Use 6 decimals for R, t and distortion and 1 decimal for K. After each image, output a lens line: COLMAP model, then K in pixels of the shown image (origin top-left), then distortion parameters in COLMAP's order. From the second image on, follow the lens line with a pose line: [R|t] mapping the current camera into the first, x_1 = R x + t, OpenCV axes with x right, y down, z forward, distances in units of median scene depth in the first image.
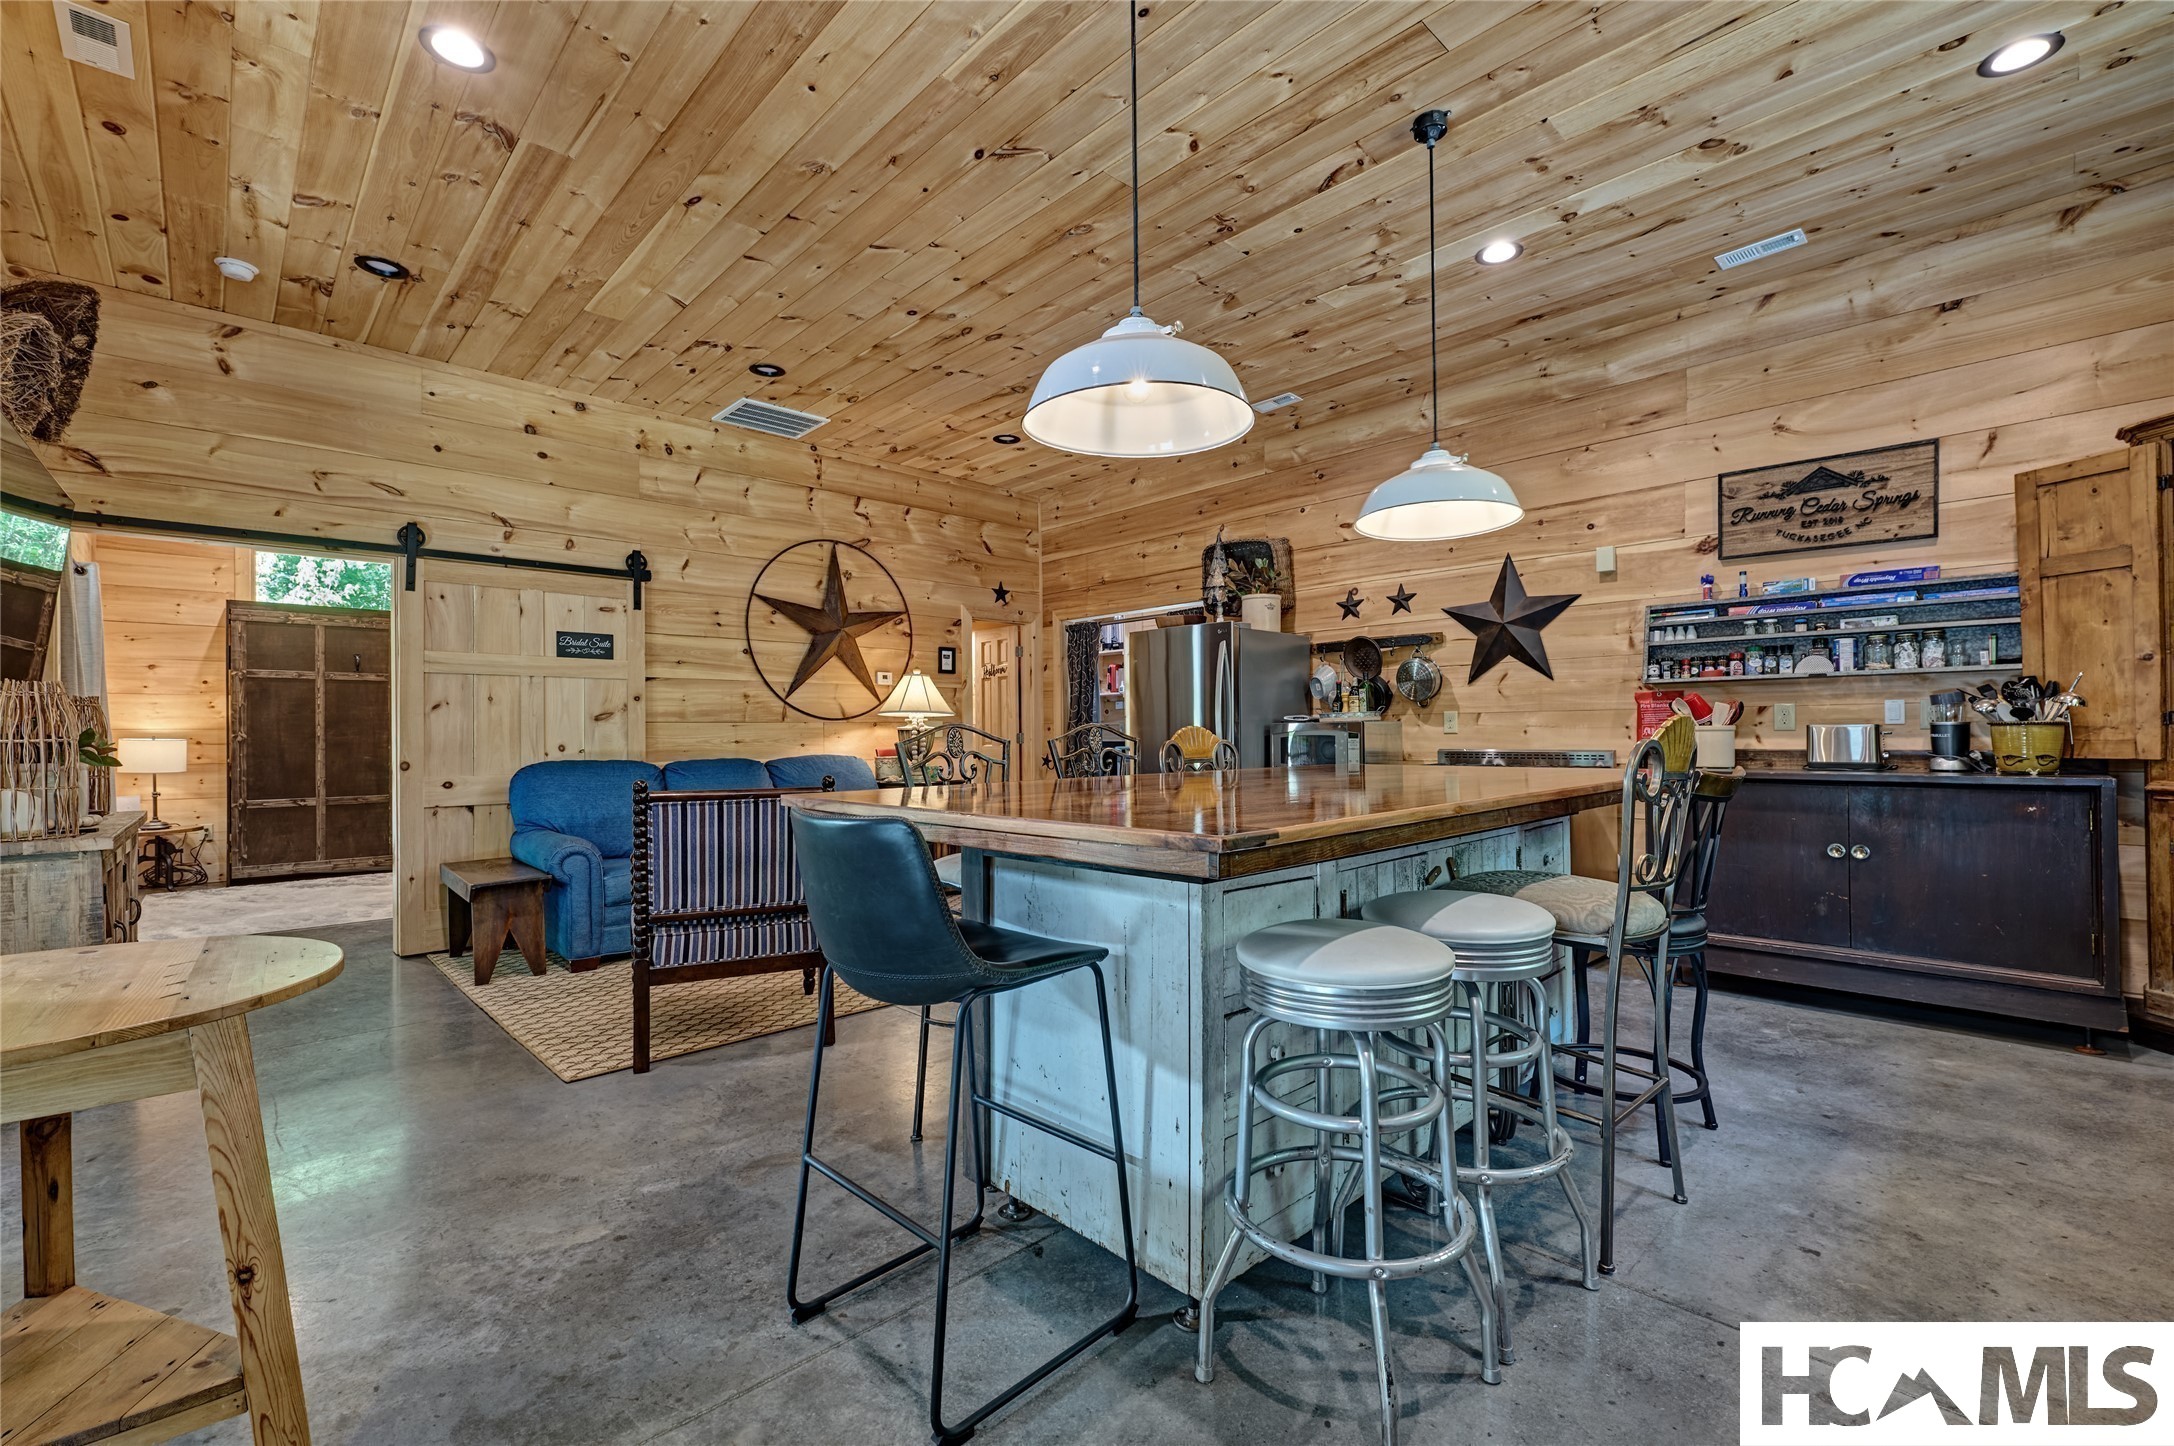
lens RADIAL K [[900.3, 0, 1087.0], [0, 900.3, 723.0], [0, 0, 1]] dist [-0.001442, 0.000116]
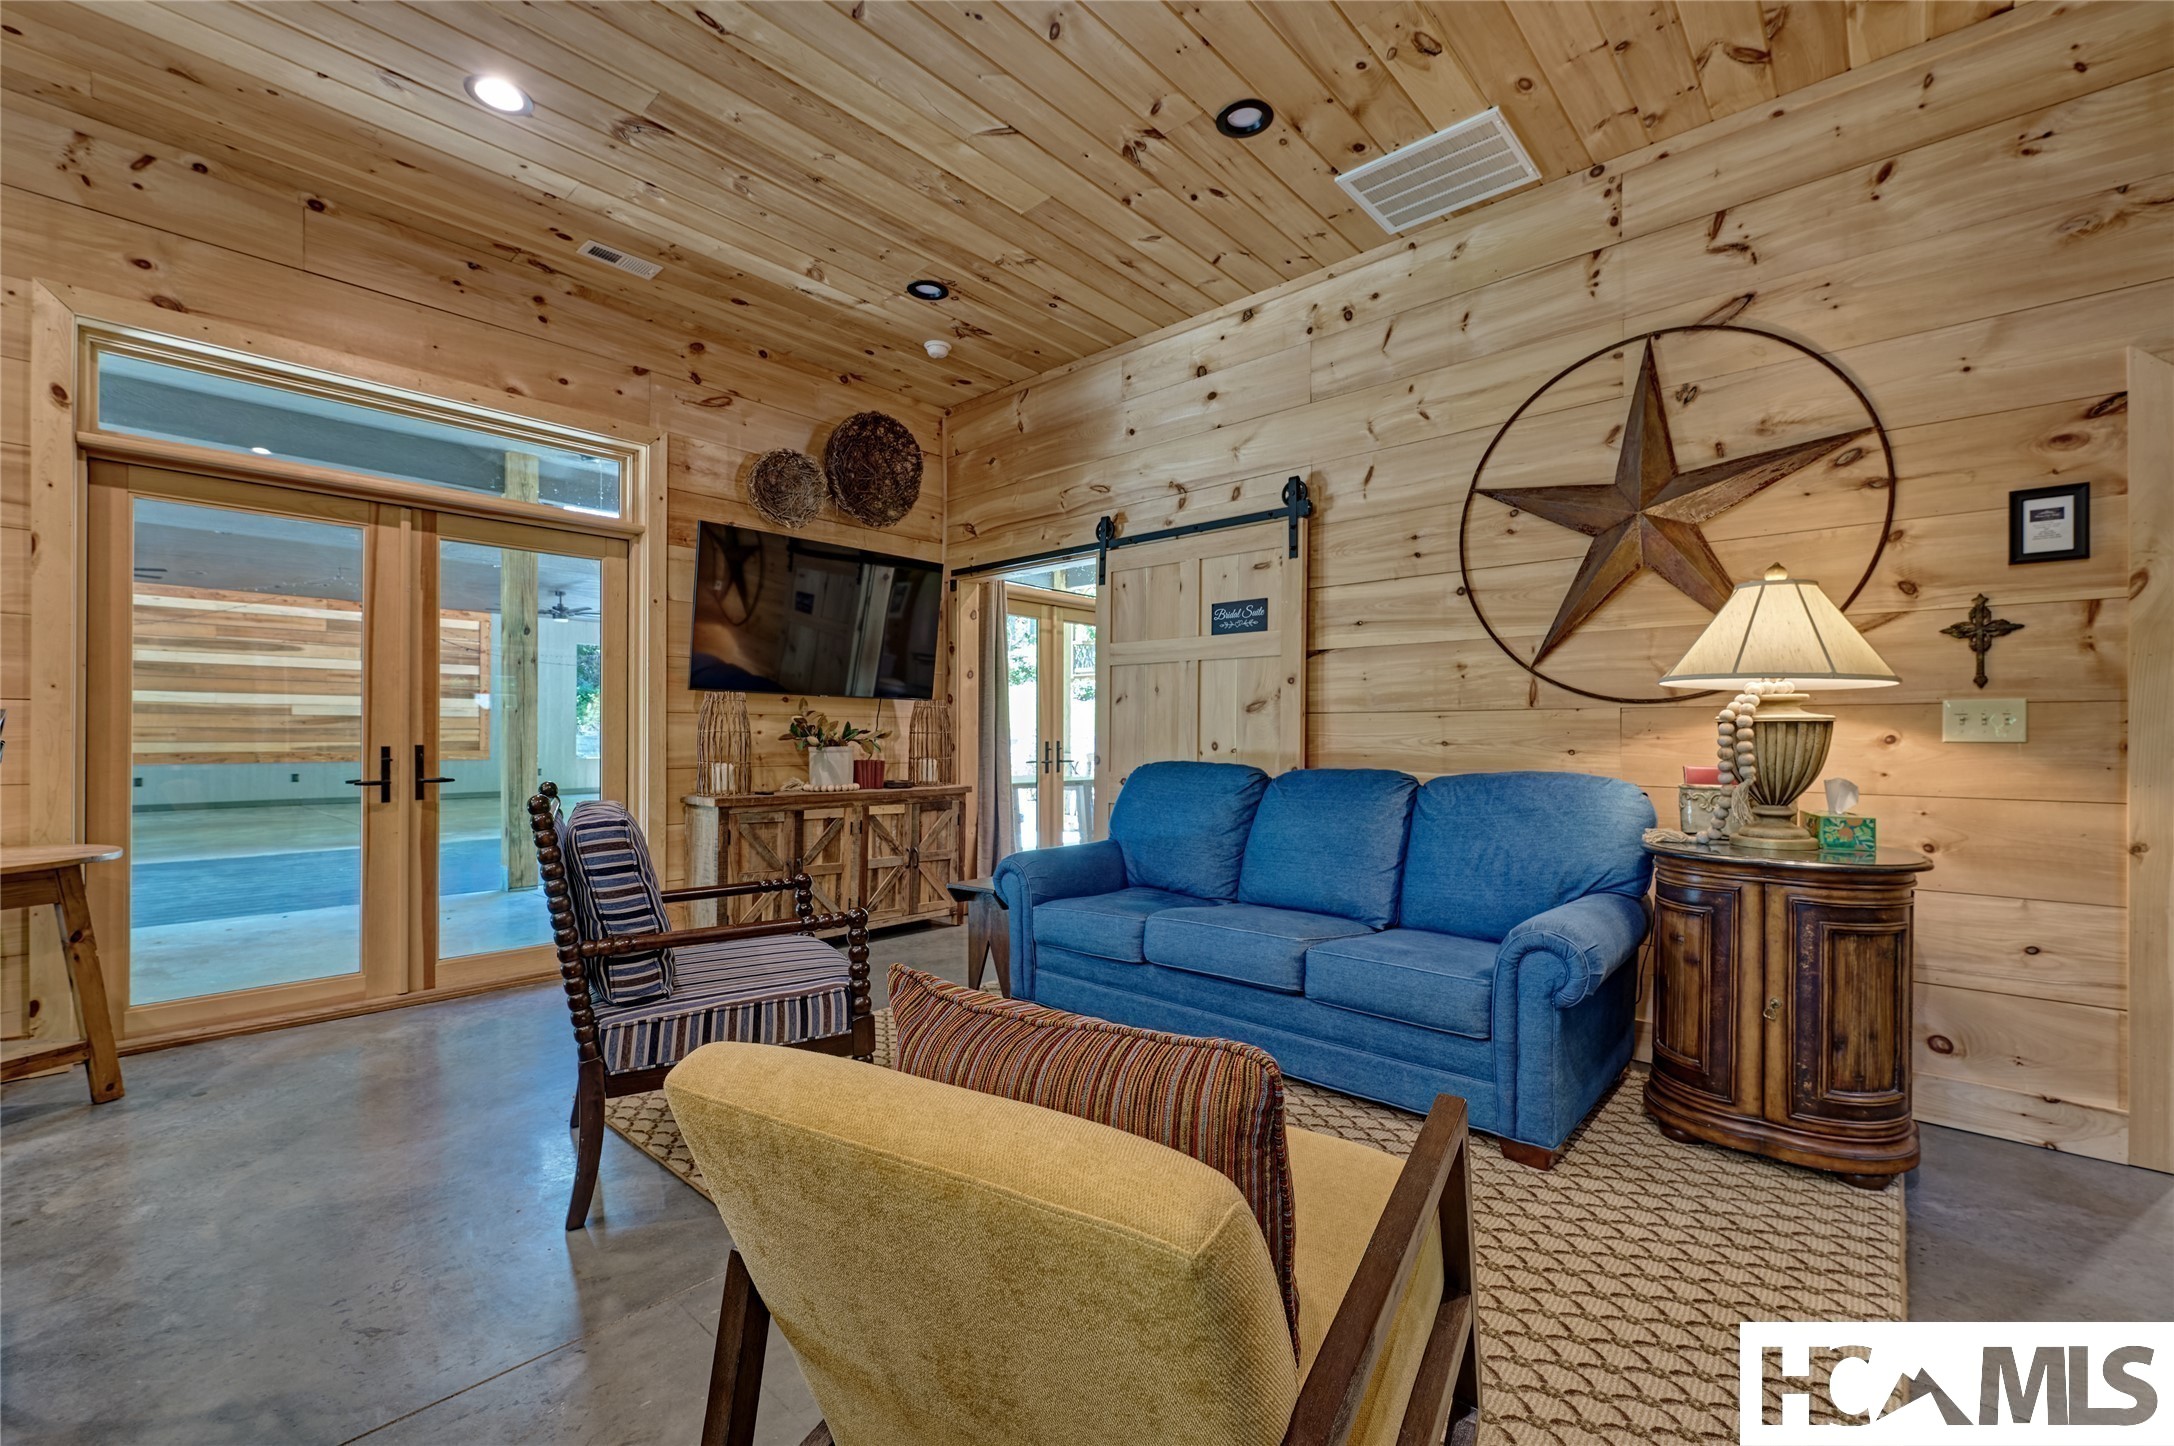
lens RADIAL K [[909.7, 0, 1103.5], [0, 909.7, 731.0], [0, 0, 1]] dist [-0.001283, -0.000010]
pose [[0.081207, 0.004569, -0.996687, 0.227853], [0.006637, 0.999965, 0.005125, 0.008997], [0.996675, -0.007031, 0.081173, 0.819249]]
